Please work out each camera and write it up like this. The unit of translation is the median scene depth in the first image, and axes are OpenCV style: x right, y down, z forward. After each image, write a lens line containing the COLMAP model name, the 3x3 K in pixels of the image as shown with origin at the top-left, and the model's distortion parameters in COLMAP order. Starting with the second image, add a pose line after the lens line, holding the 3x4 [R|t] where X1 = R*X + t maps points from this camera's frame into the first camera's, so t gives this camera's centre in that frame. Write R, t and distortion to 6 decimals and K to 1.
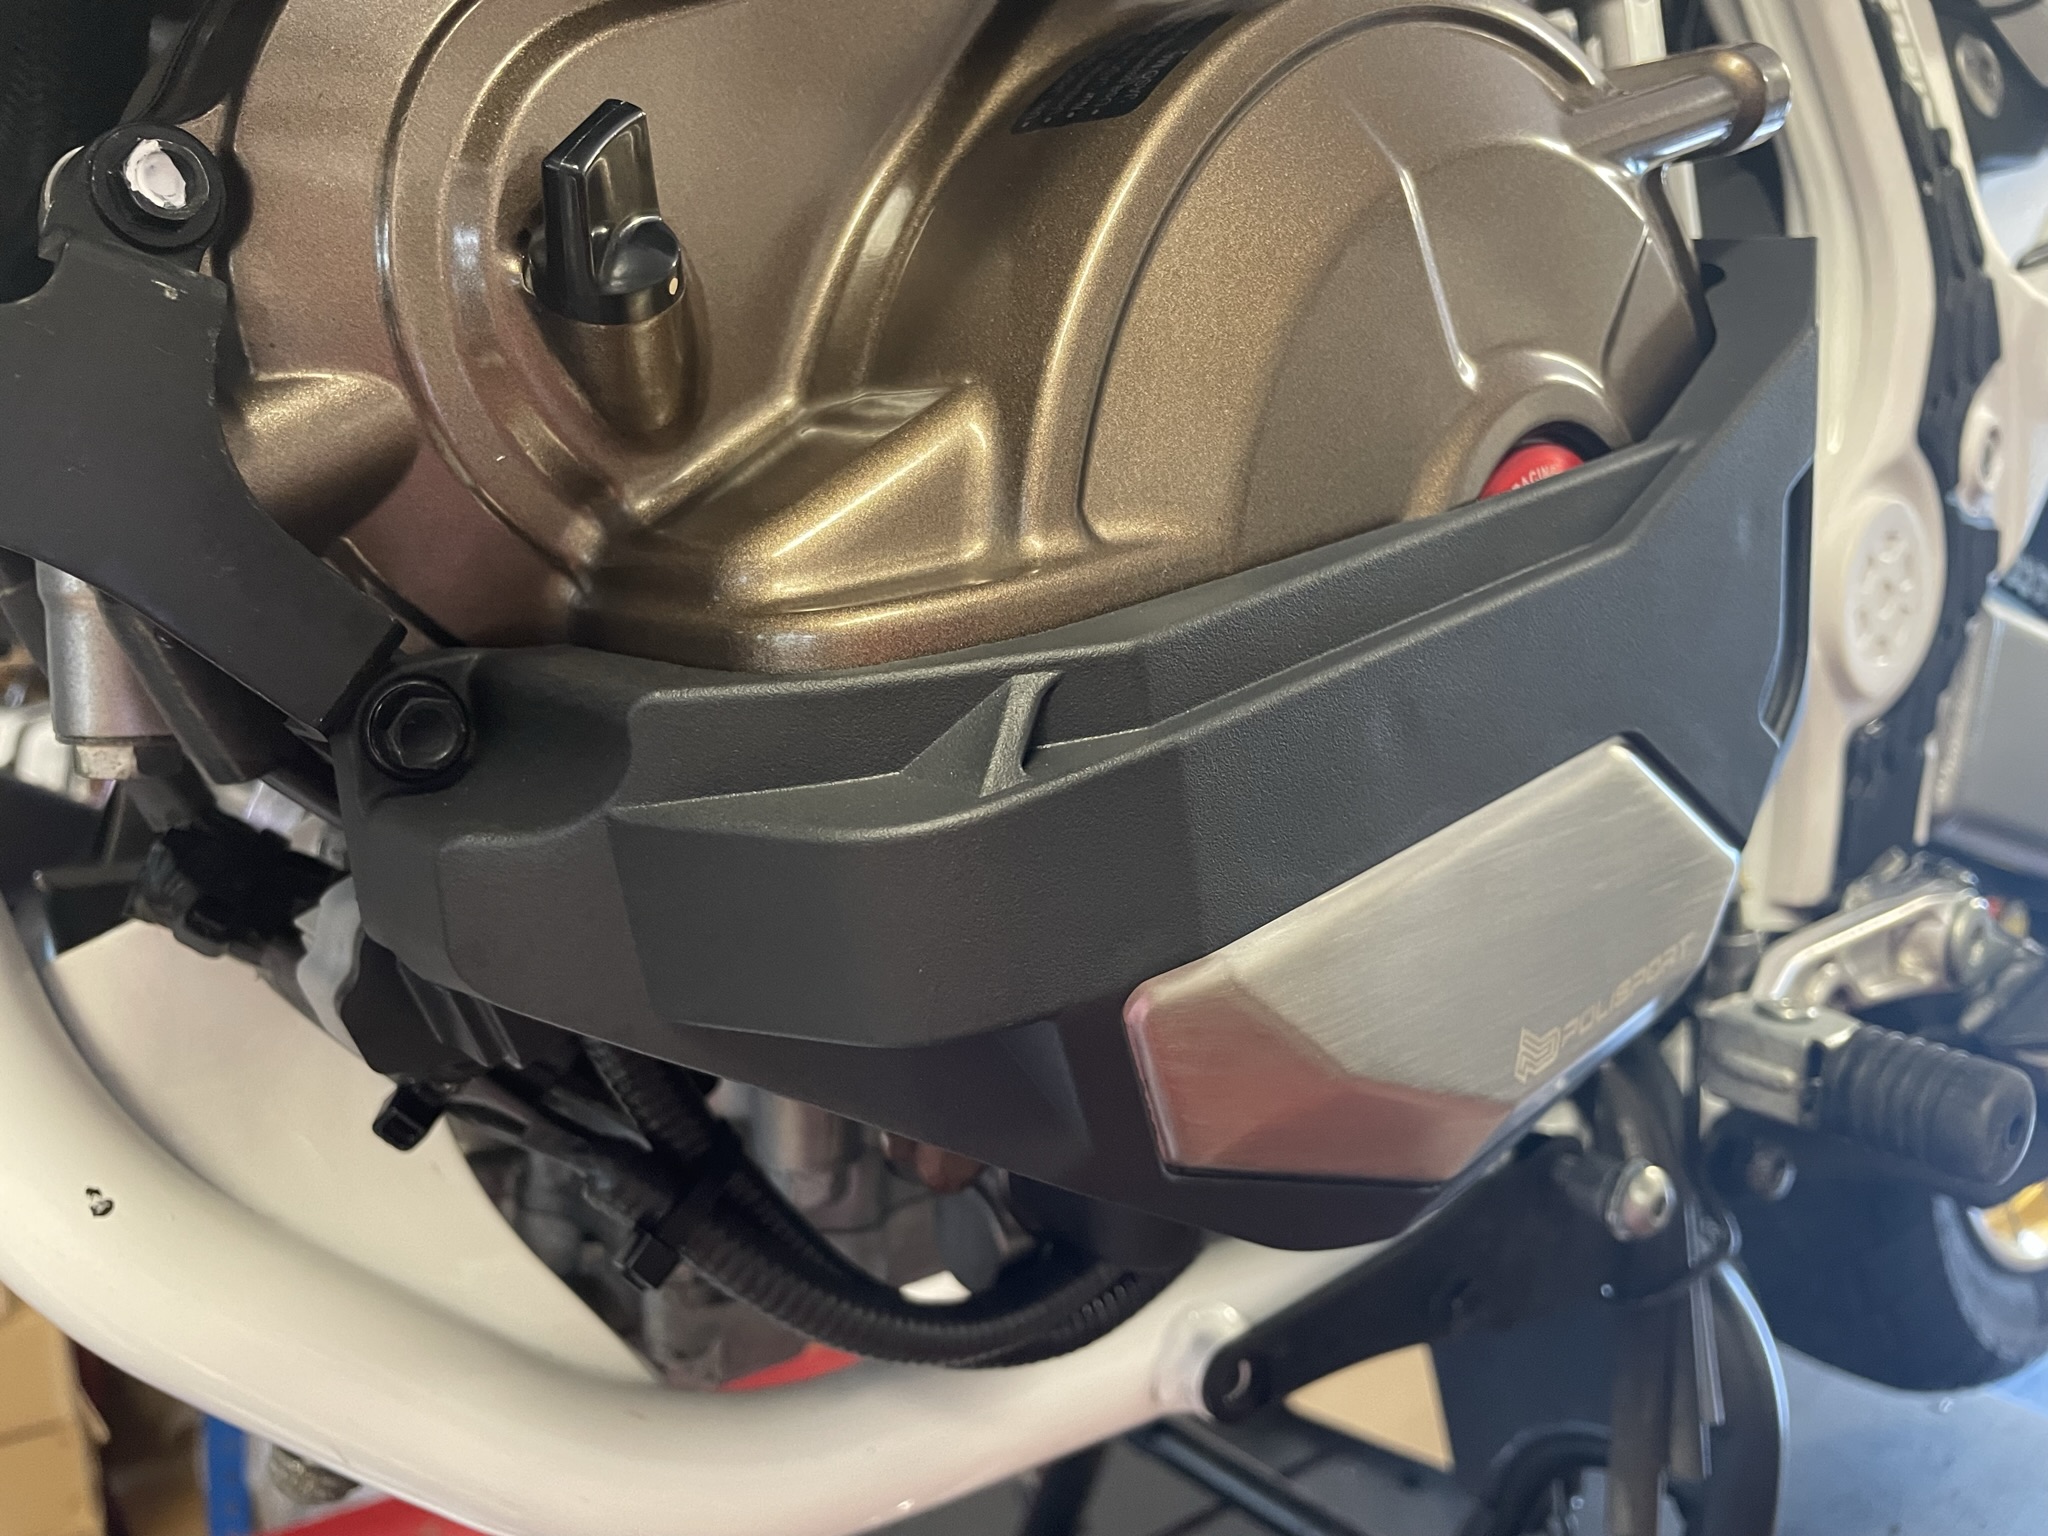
lens RADIAL K [[1591.2, 0, 1012.2], [0, 1591.2, 778.5], [0, 0, 1]] dist [0.050807, -0.091709]
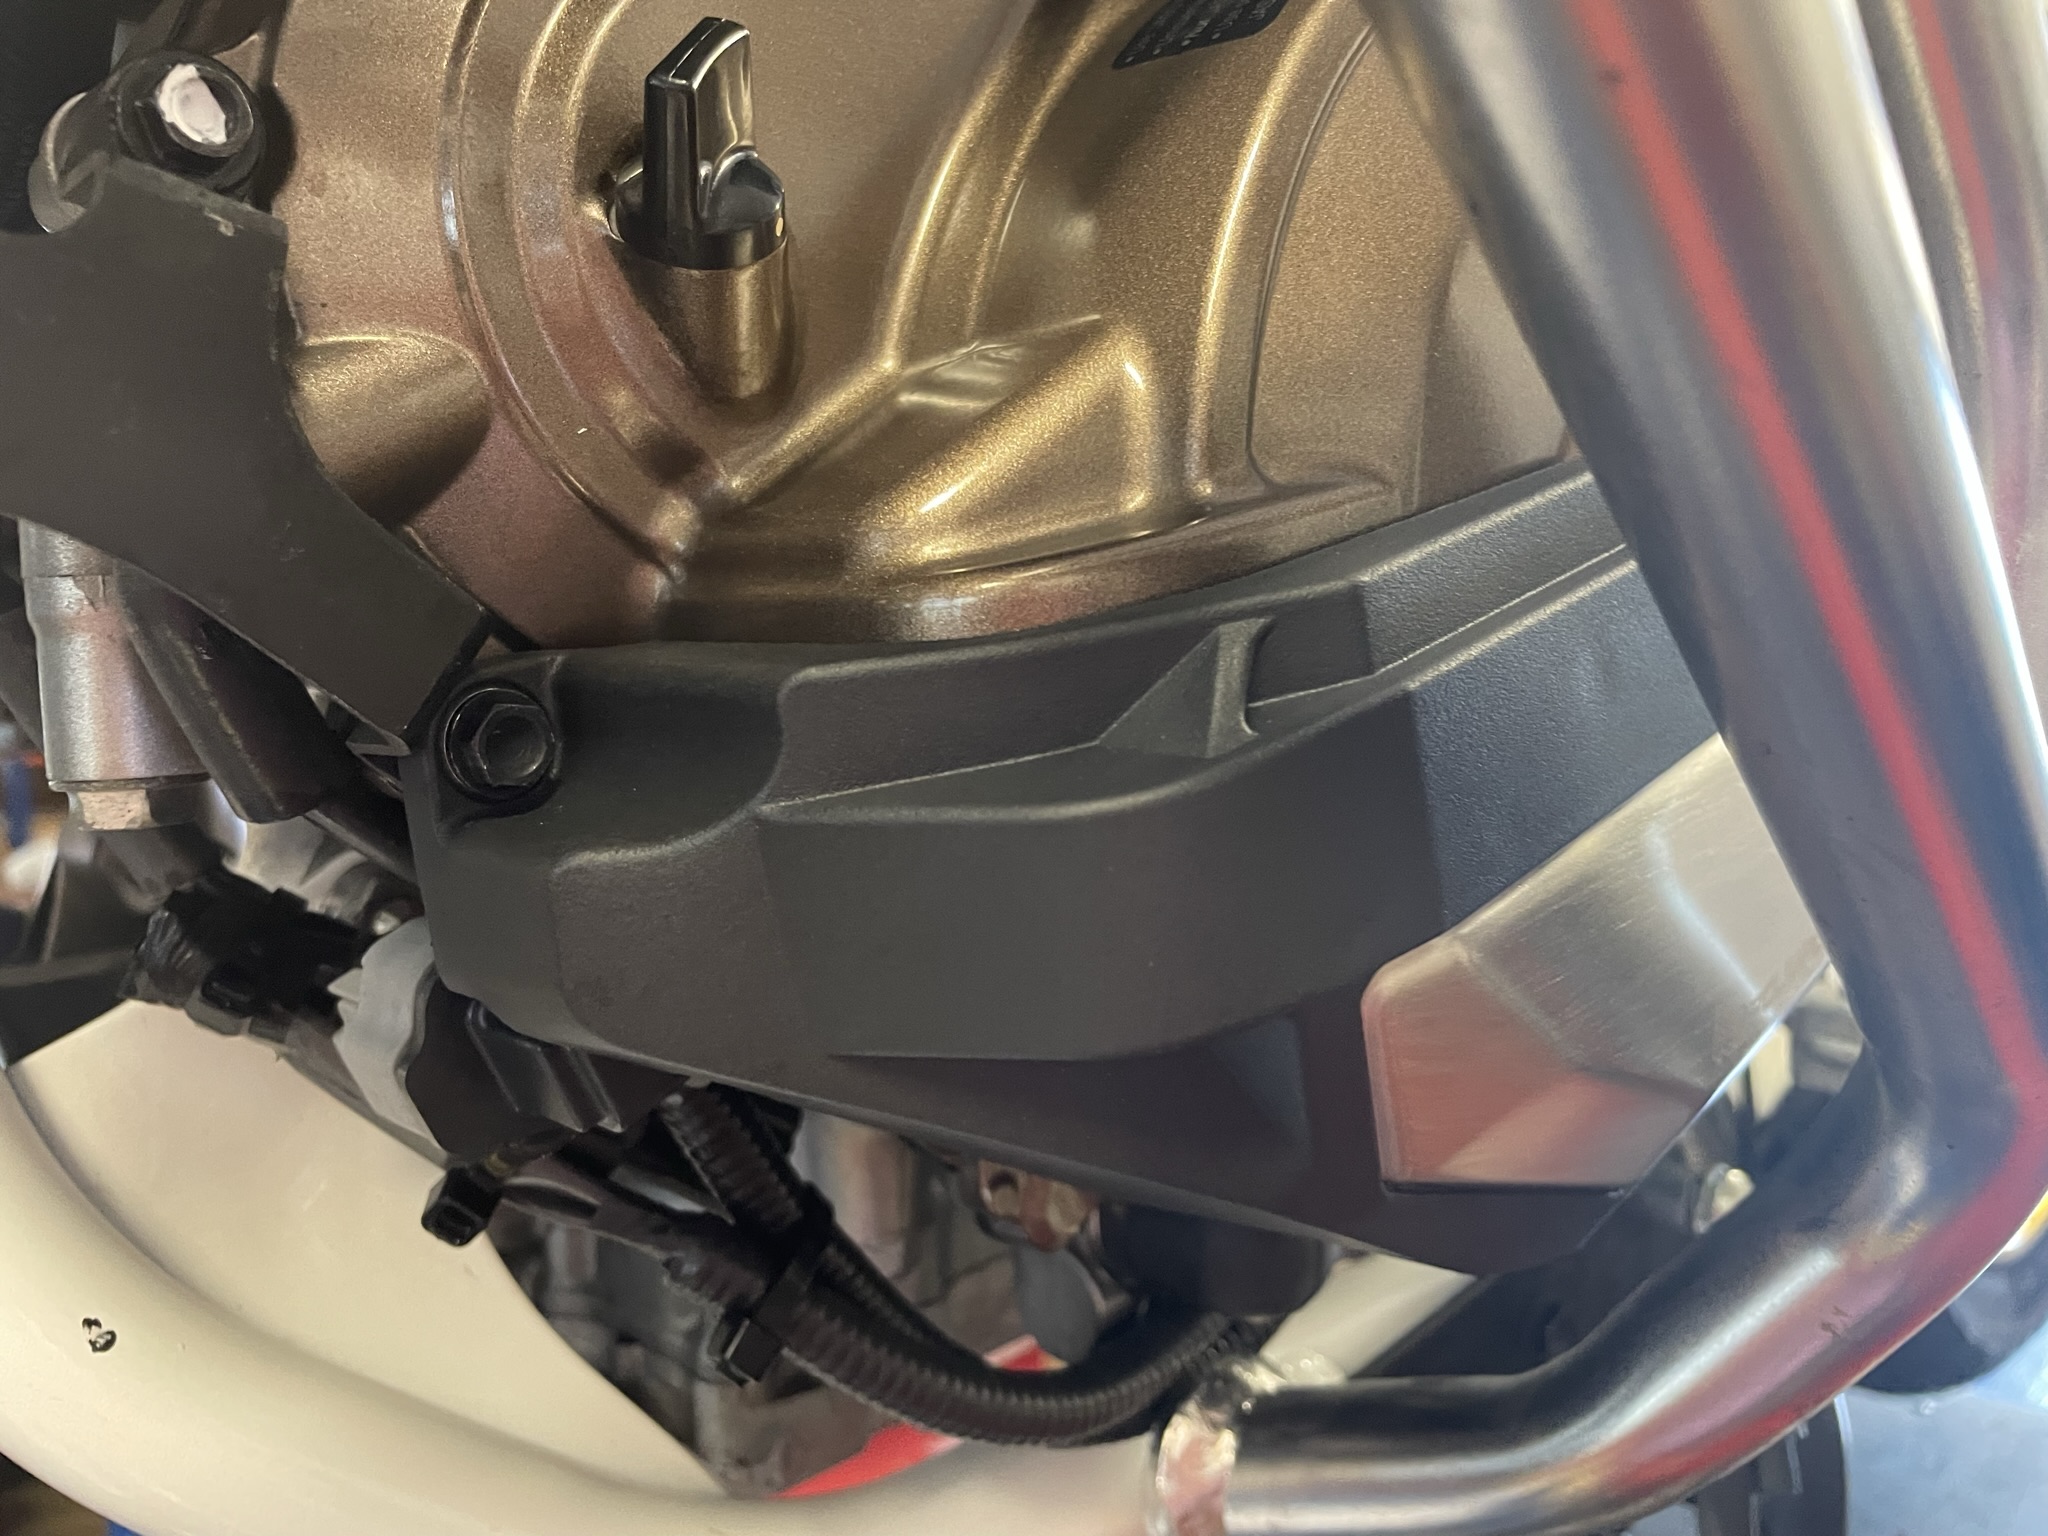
lens RADIAL K [[1591.2, 0, 1031.3], [0, 1591.2, 754.6], [0, 0, 1]] dist [0.050807, -0.091709]
pose [[0.995189, -0.058369, 0.078687, -0.151281], [0.063035, 0.996314, -0.058184, 0.044530], [-0.075001, 0.062864, 0.995200, 0.112457]]
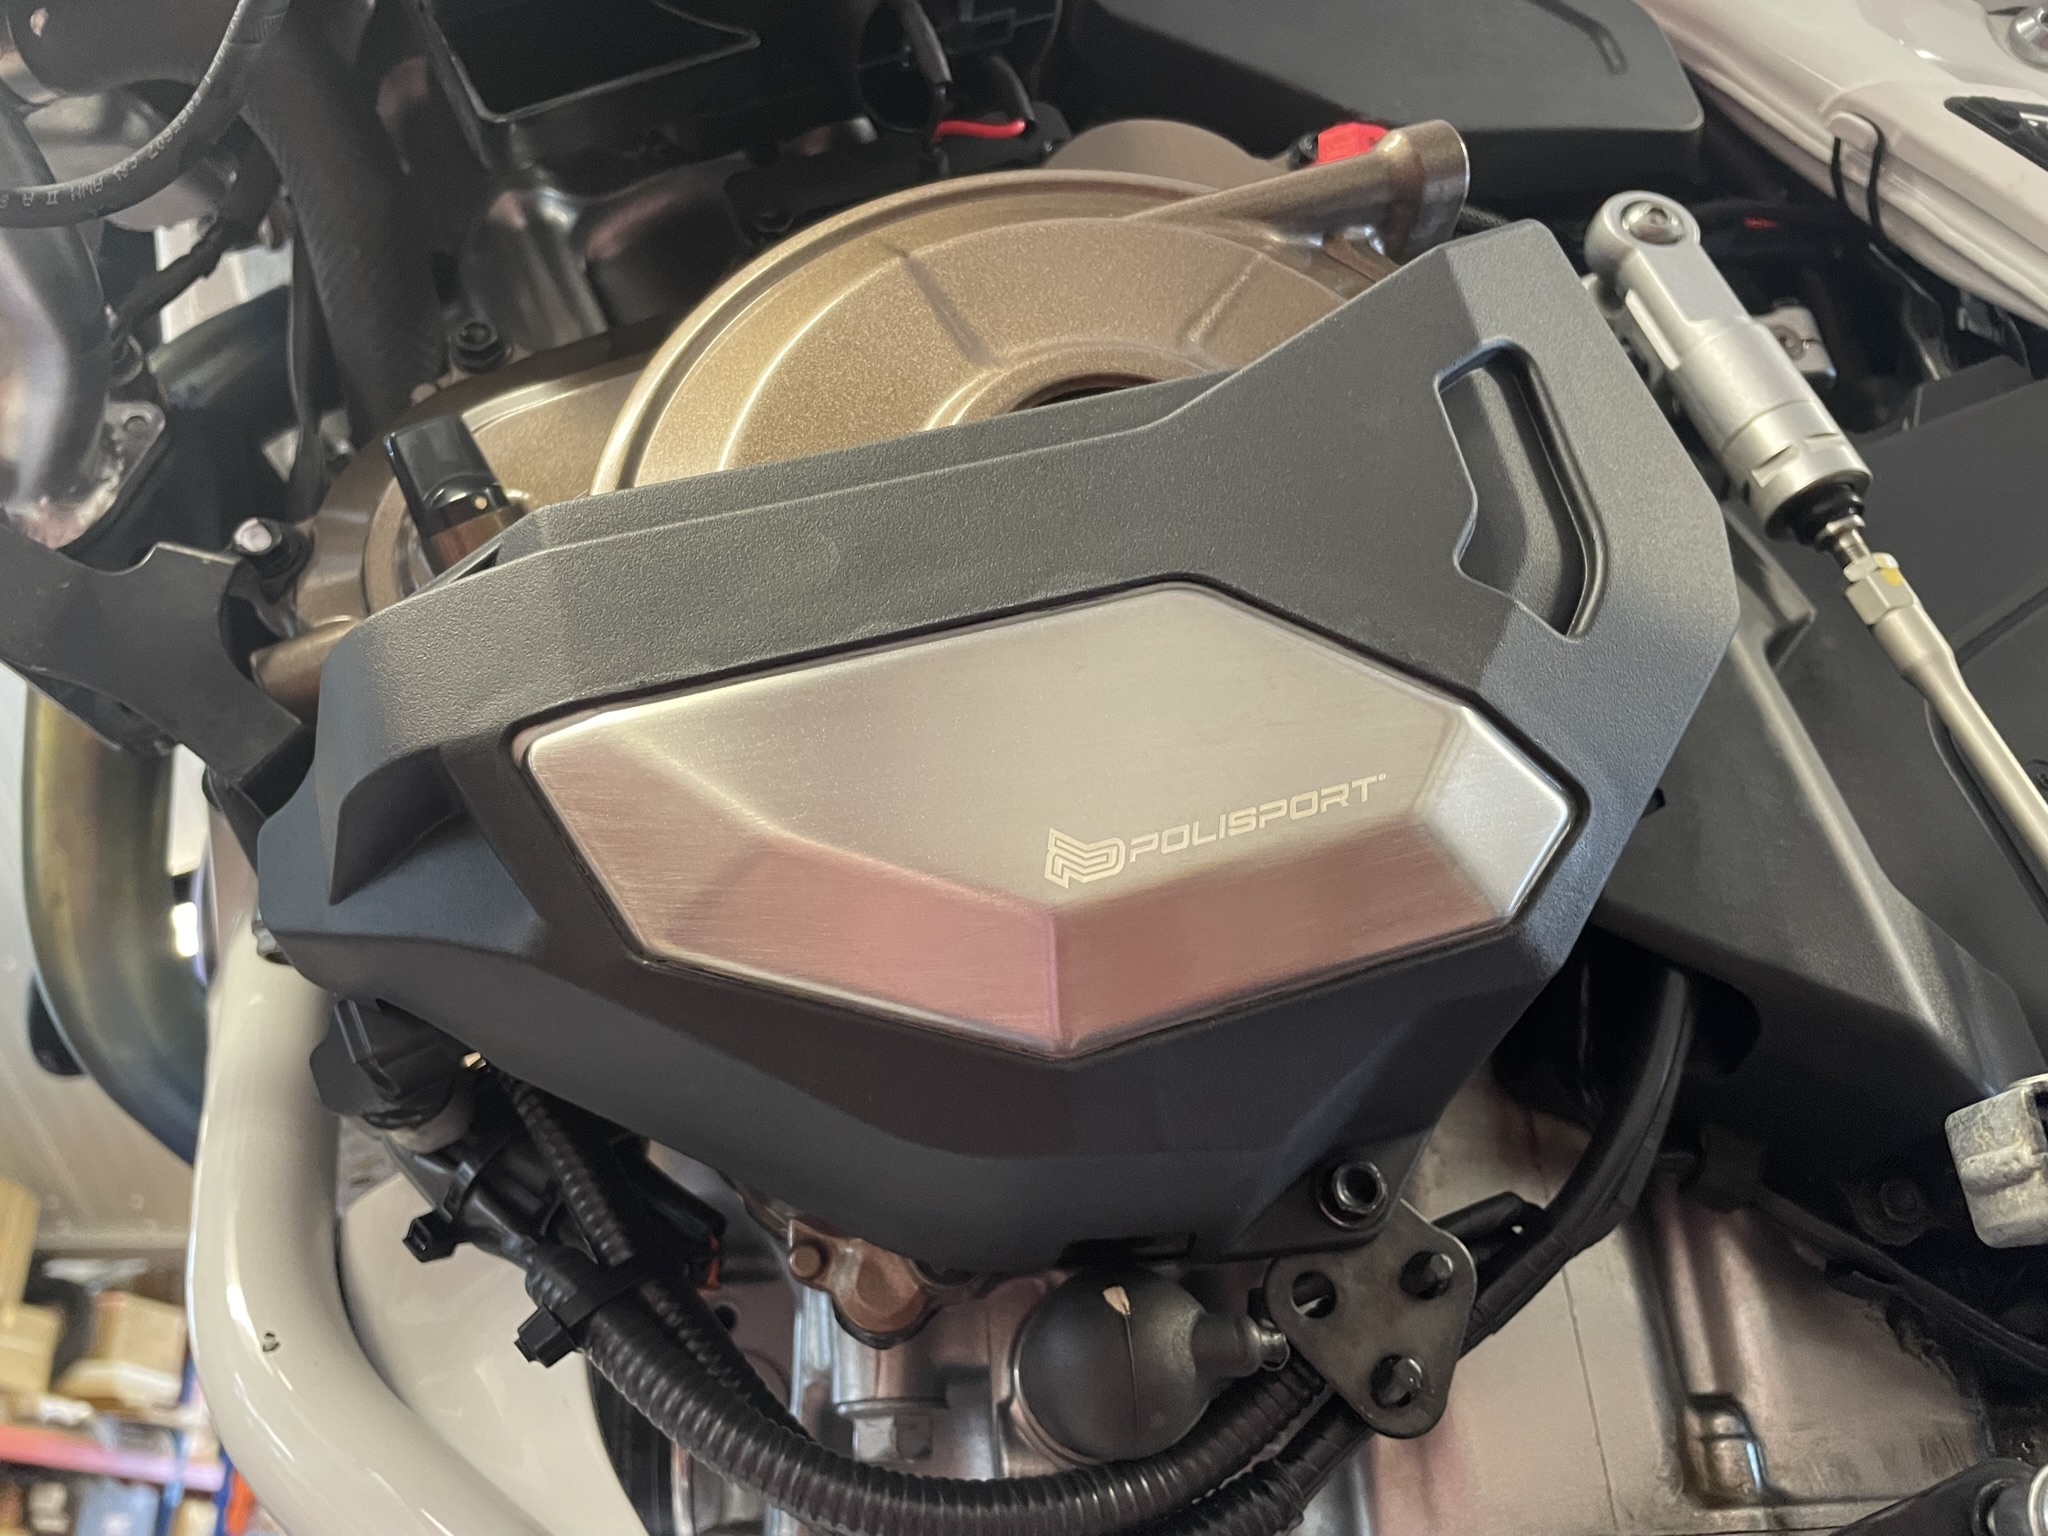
lens RADIAL K [[1591.2, 0, 1001.7], [0, 1591.2, 772.9], [0, 0, 1]] dist [0.050807, -0.091709]
pose [[0.806133, -0.301719, -0.509033, 0.869235], [-0.036899, 0.832935, -0.552140, 0.705785], [0.590582, 0.463881, 0.660323, 0.370723]]
